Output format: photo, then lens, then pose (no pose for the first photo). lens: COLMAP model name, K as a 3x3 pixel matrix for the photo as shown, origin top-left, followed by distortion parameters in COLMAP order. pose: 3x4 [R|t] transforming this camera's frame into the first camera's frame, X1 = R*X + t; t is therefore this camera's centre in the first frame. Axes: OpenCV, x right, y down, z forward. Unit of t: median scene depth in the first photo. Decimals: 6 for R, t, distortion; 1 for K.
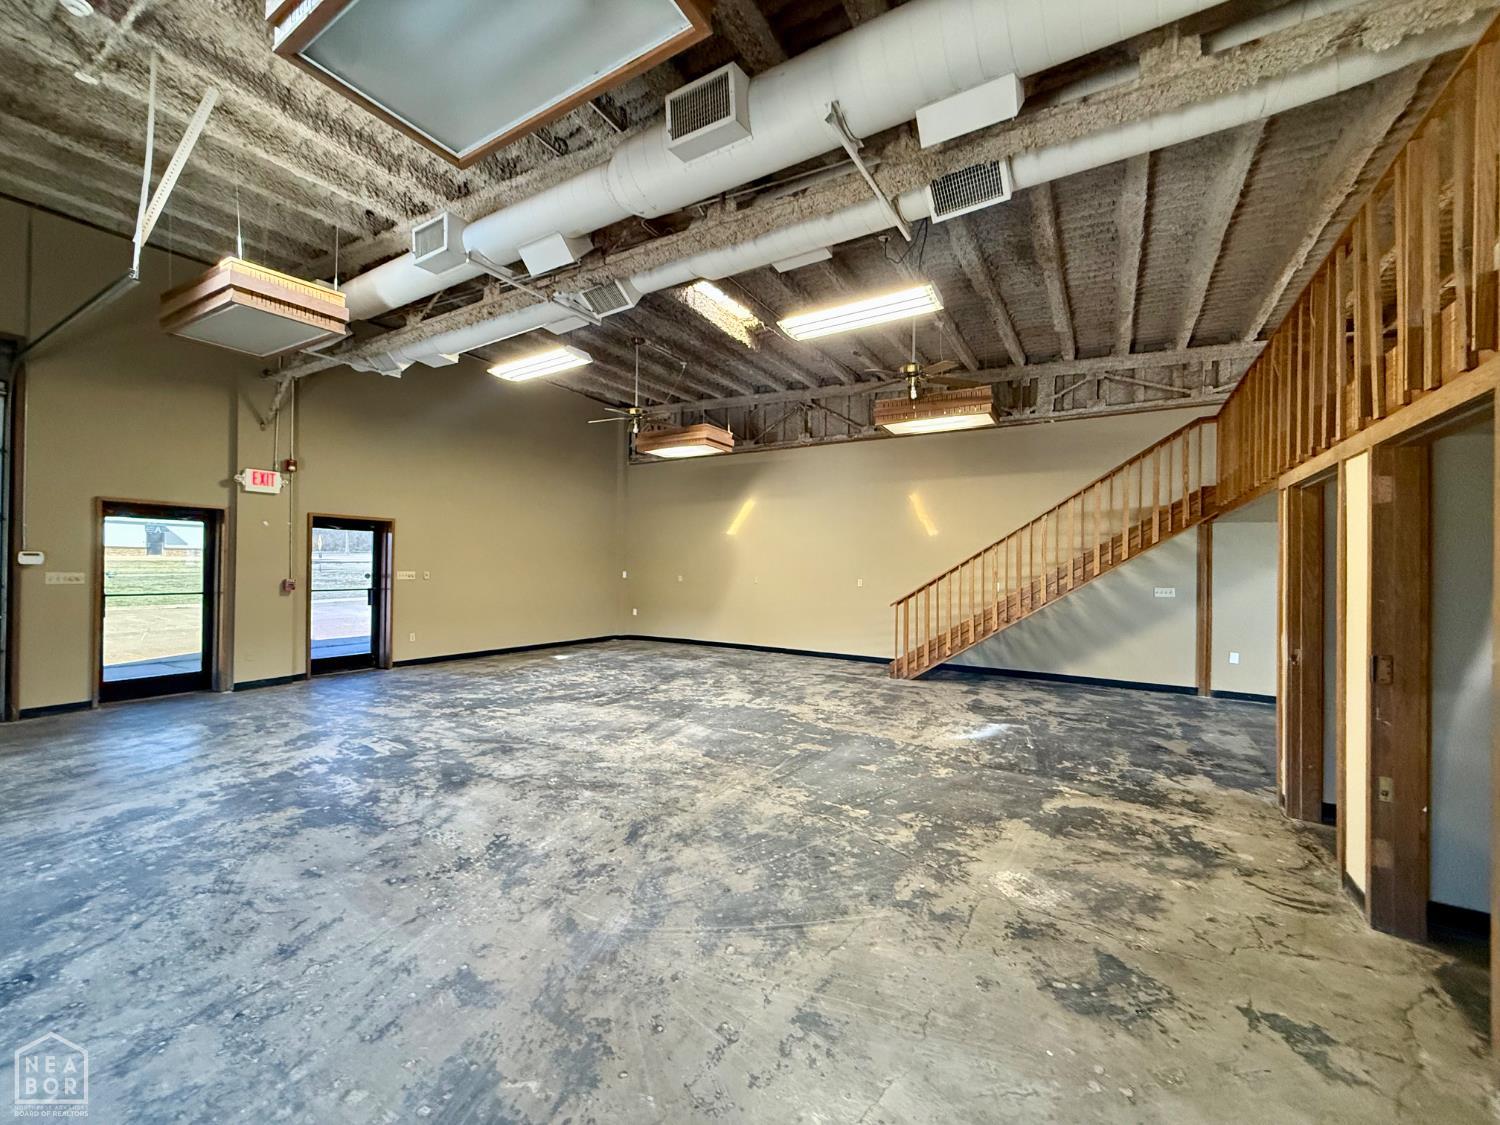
lens RADIAL K [[595.3, 0, 744.9], [0, 595.3, 561.9], [0, 0, 1]] dist [-0.001896, 0.000420]
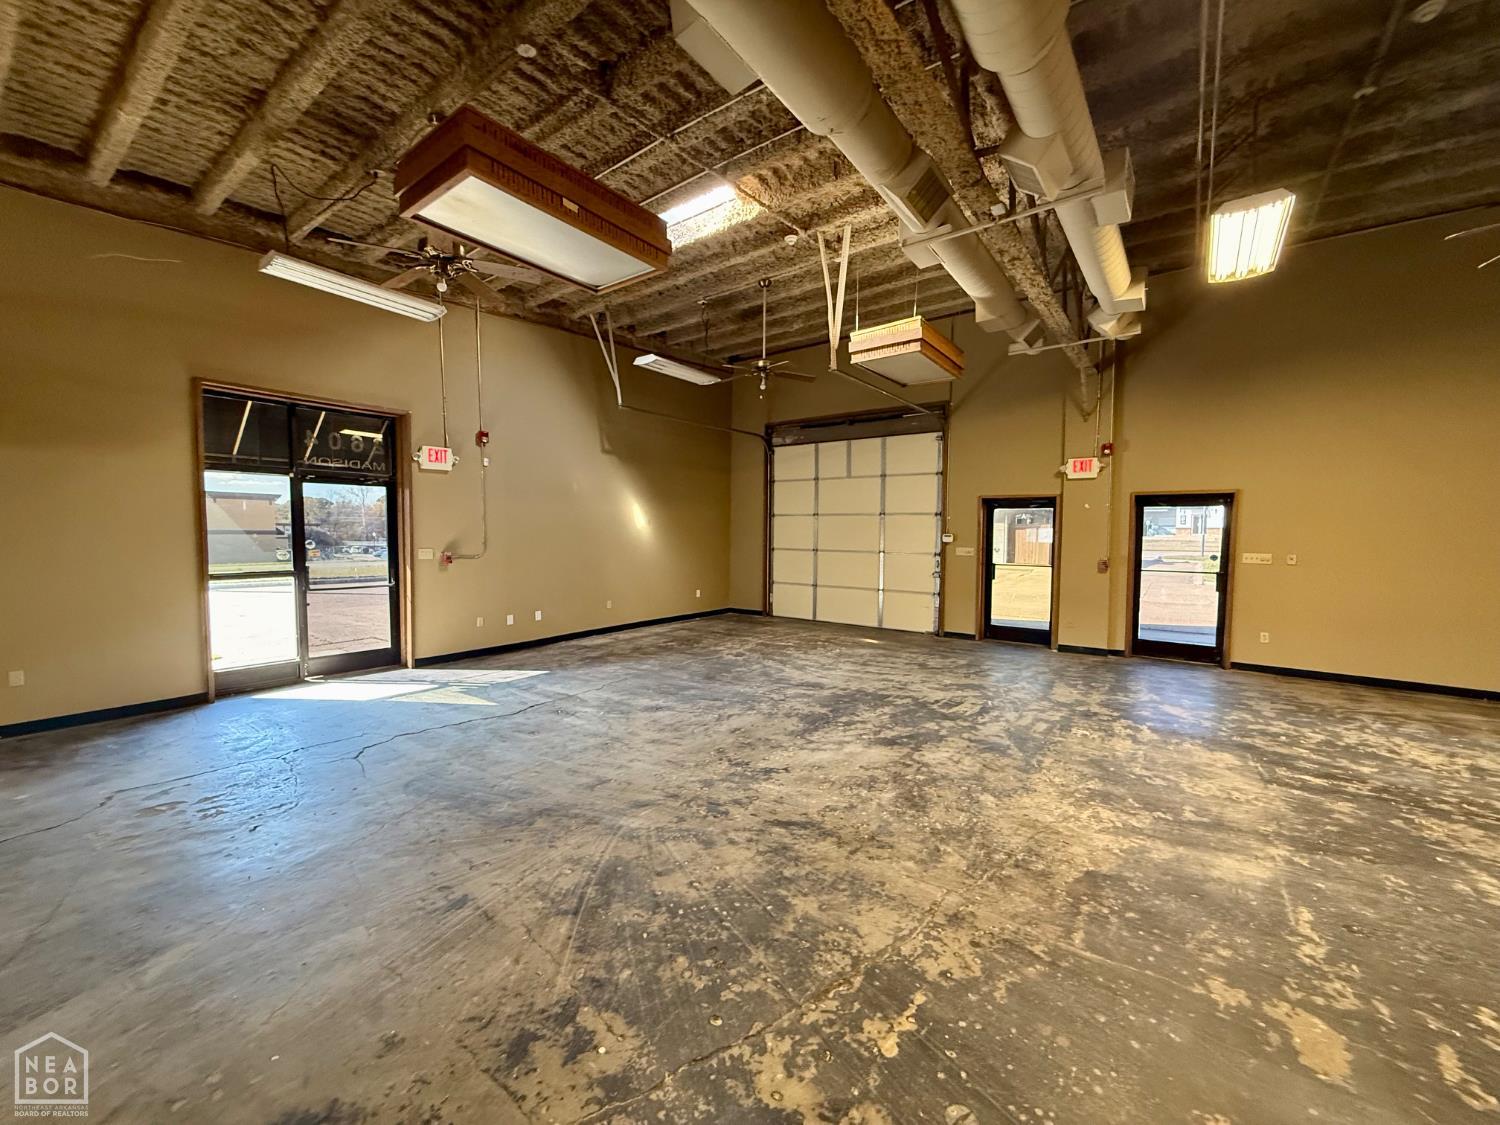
lens RADIAL K [[595.3, 0, 745.7], [0, 595.3, 562.0], [0, 0, 1]] dist [-0.001896, 0.000420]
pose [[-0.100296, 0.034538, -0.994358, 0.584070], [-0.004137, 0.999374, 0.035130, 0.004381], [0.994949, 0.007637, -0.100090, 0.794005]]
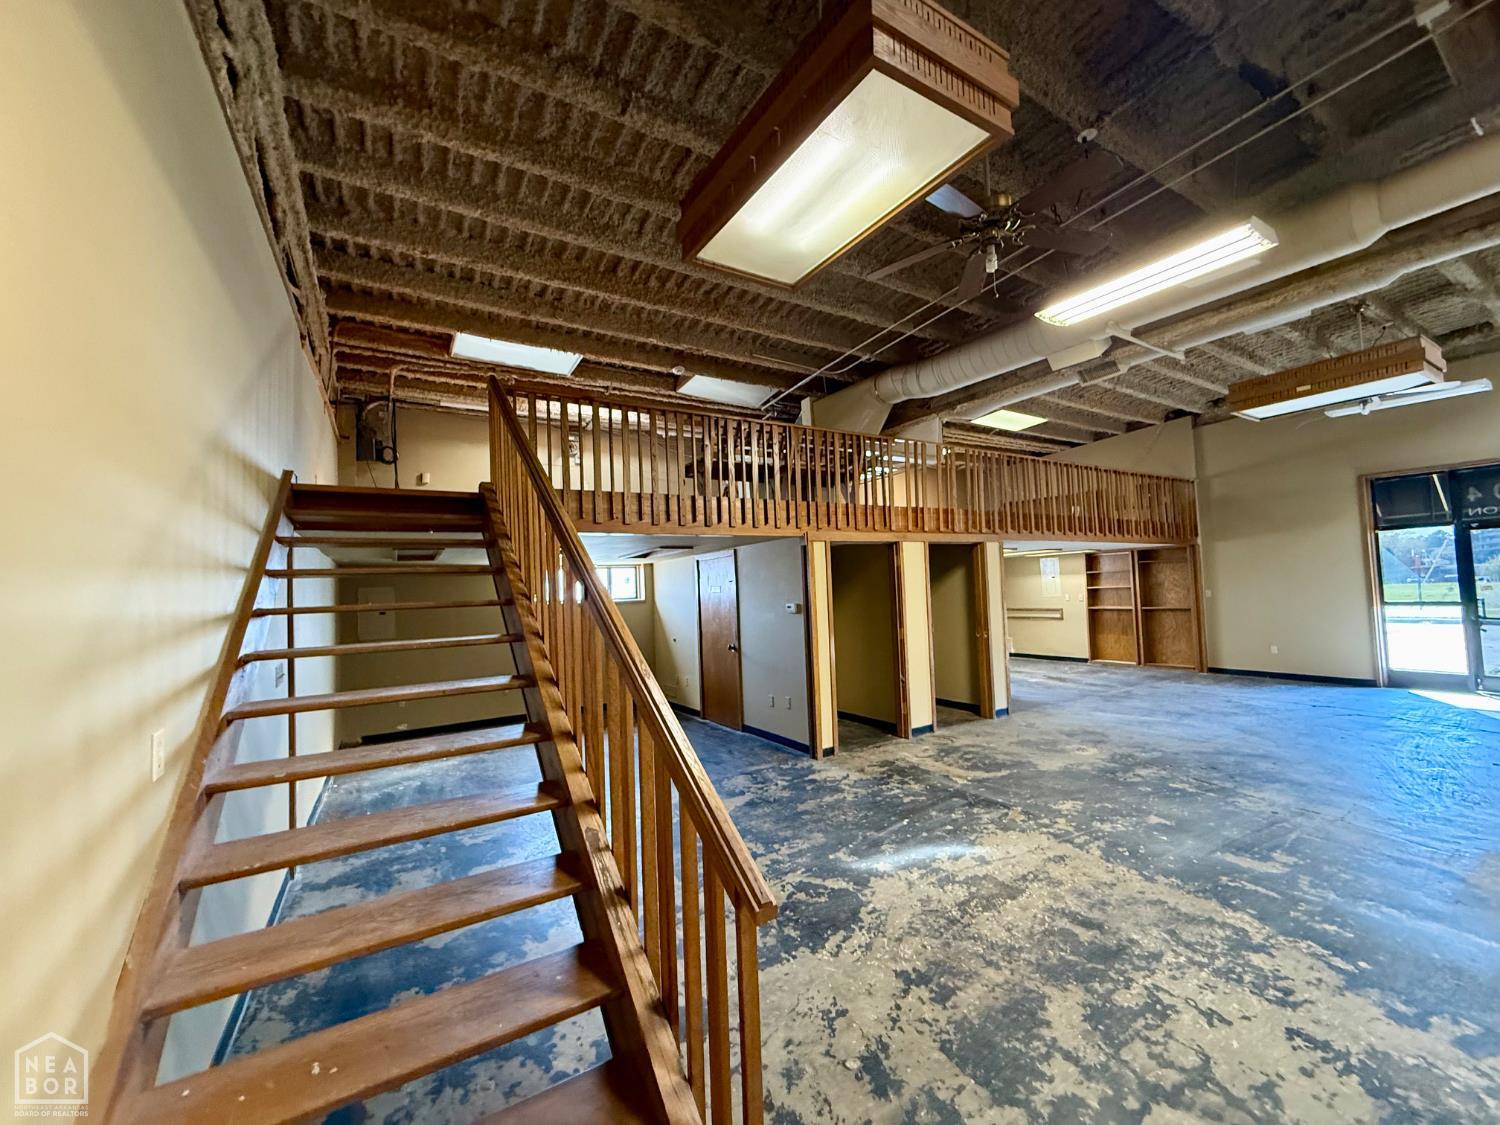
lens RADIAL K [[595.3, 0, 746.6], [0, 595.3, 563.4], [0, 0, 1]] dist [-0.001896, 0.000420]
pose [[-0.885723, 0.035723, 0.462839, 0.341372], [0.020719, 0.999083, -0.037461, -0.012128], [-0.463752, -0.023590, -0.885651, 2.155624]]
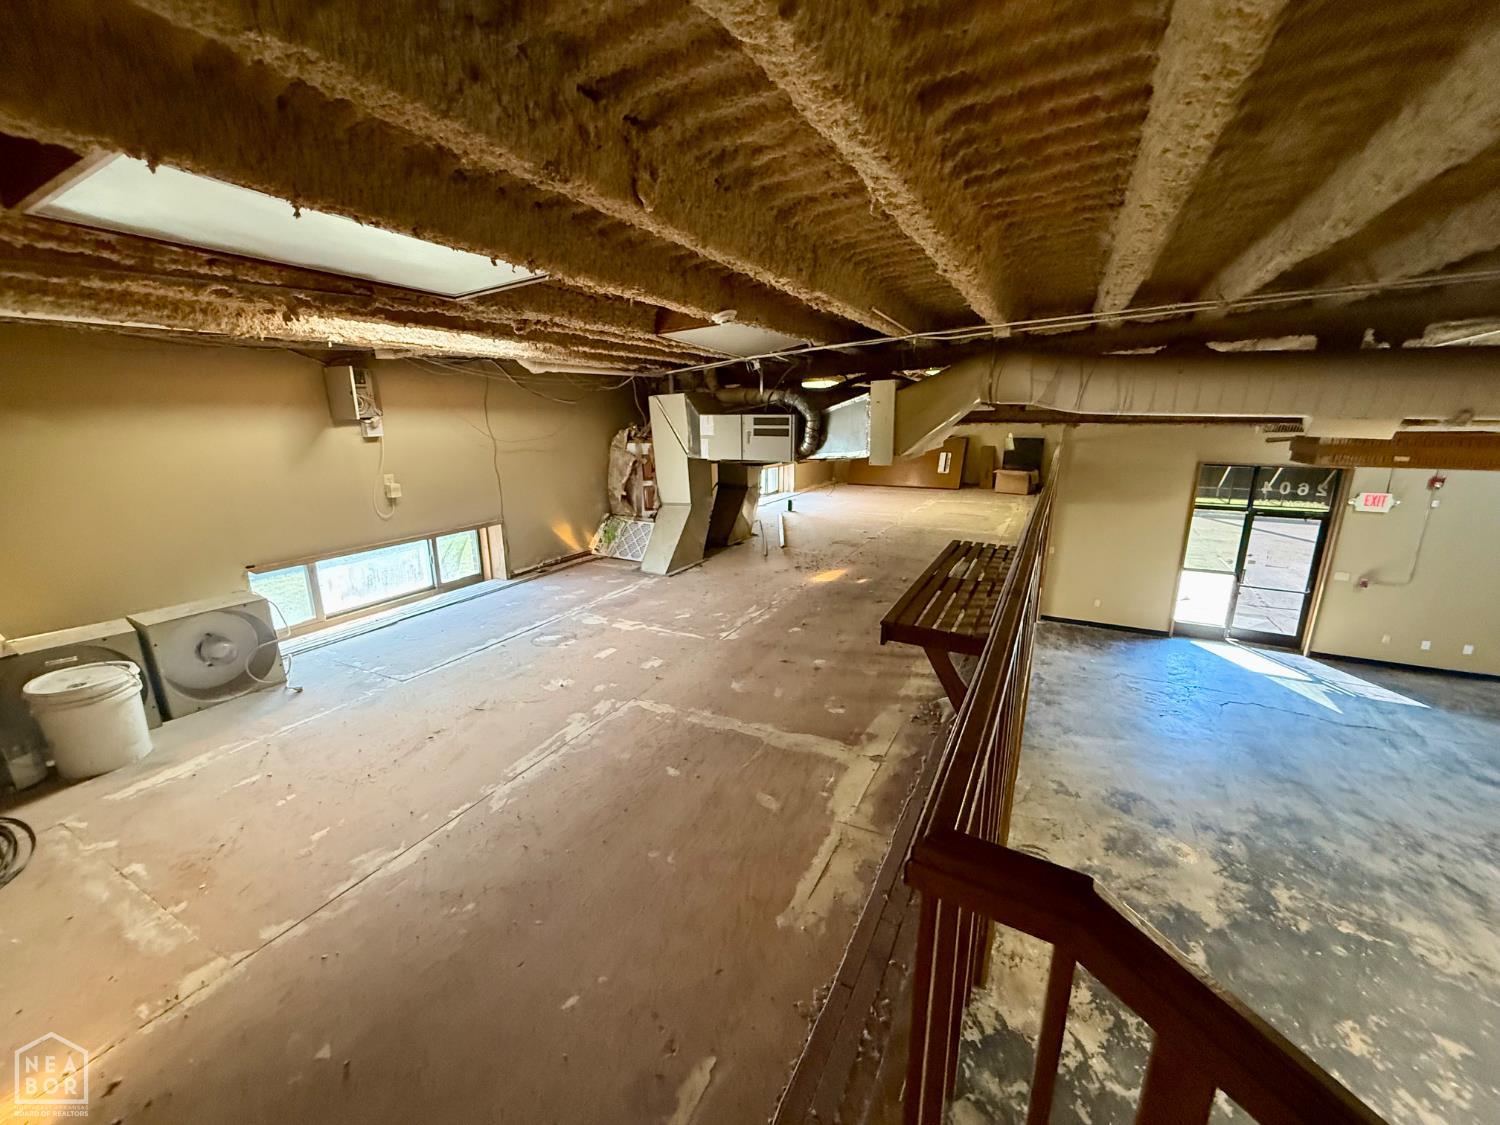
lens RADIAL K [[595.3, 0, 747.4], [0, 595.3, 562.6], [0, 0, 1]] dist [-0.001896, 0.000420]
pose [[-0.998120, 0.004888, -0.061098, 1.238793], [-0.010022, 0.970385, 0.241356, -0.477576], [0.060468, 0.241514, -0.968511, 1.619317]]
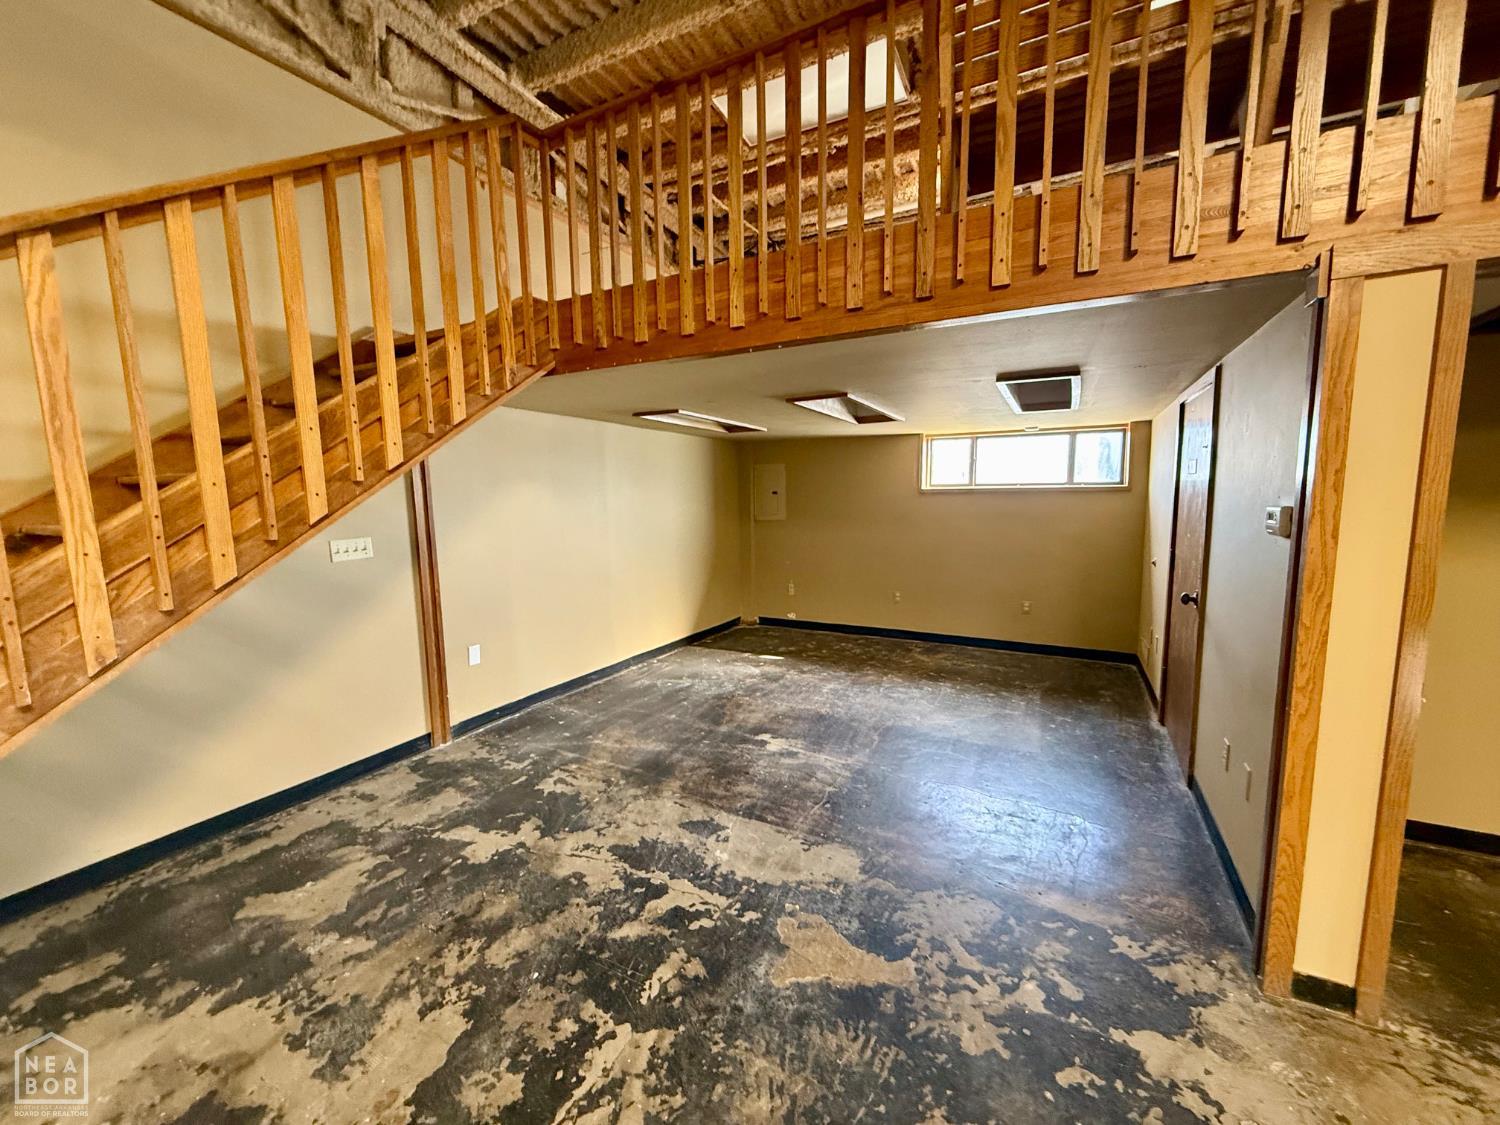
lens RADIAL K [[595.3, 0, 746.7], [0, 595.3, 562.2], [0, 0, 1]] dist [-0.001896, 0.000420]
pose [[-0.059638, -0.137851, 0.988656, 0.469125], [0.009769, 0.990291, 0.138668, 0.007638], [-0.998172, 0.017928, -0.057713, 1.303312]]
